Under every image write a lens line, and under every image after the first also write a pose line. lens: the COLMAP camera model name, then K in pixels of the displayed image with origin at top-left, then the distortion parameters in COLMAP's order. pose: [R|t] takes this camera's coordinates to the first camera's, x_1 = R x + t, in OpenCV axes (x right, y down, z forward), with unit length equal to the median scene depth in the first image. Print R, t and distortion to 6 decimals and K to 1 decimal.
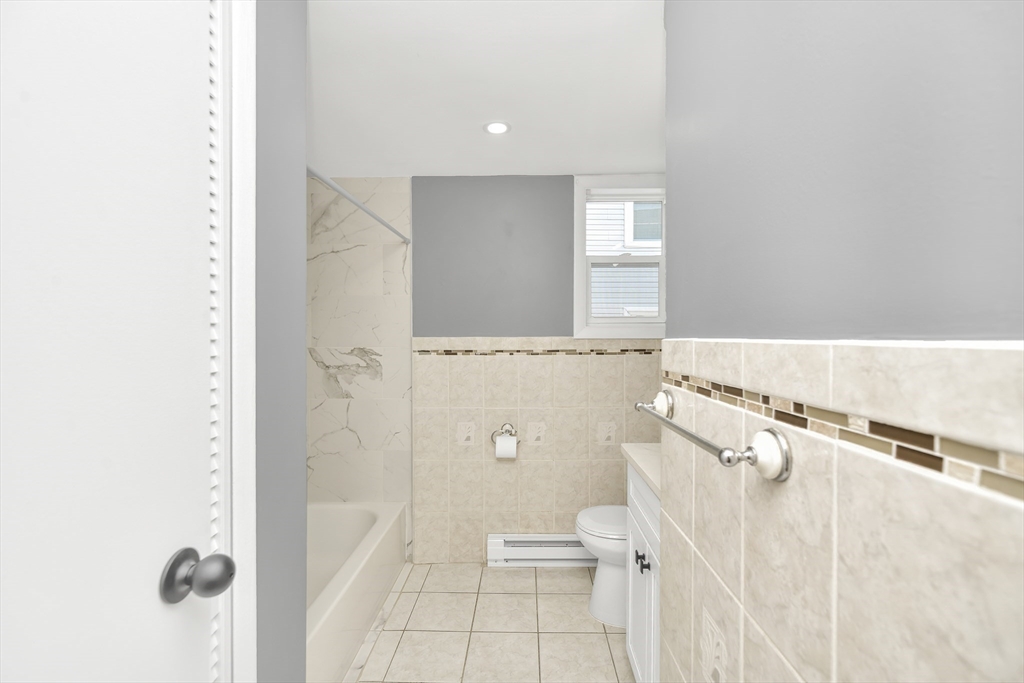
lens RADIAL K [[446.9, 0, 514.3], [0, 446.9, 327.7], [0, 0, 1]] dist [-0.010220, 0.001192]
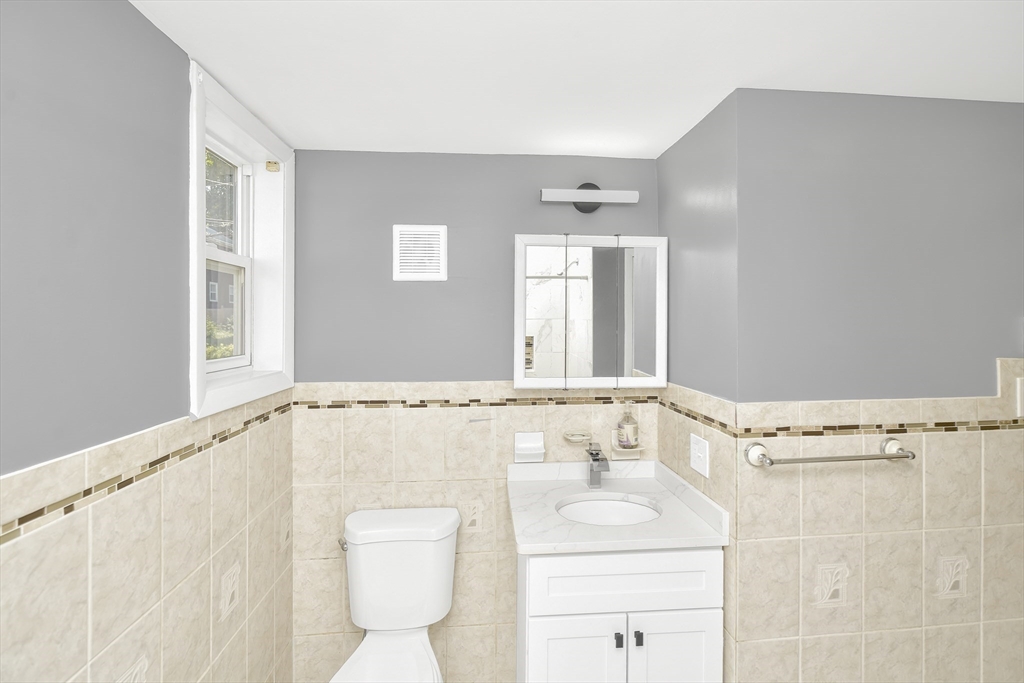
lens RADIAL K [[455.0, 0, 518.4], [0, 455.0, 338.5], [0, 0, 1]] dist [-0.011005, 0.000543]
pose [[-0.110413, -0.020712, 0.993670, -0.370235], [-0.014793, 0.999706, 0.019194, -0.073919], [-0.993776, -0.012581, -0.110687, 0.779703]]
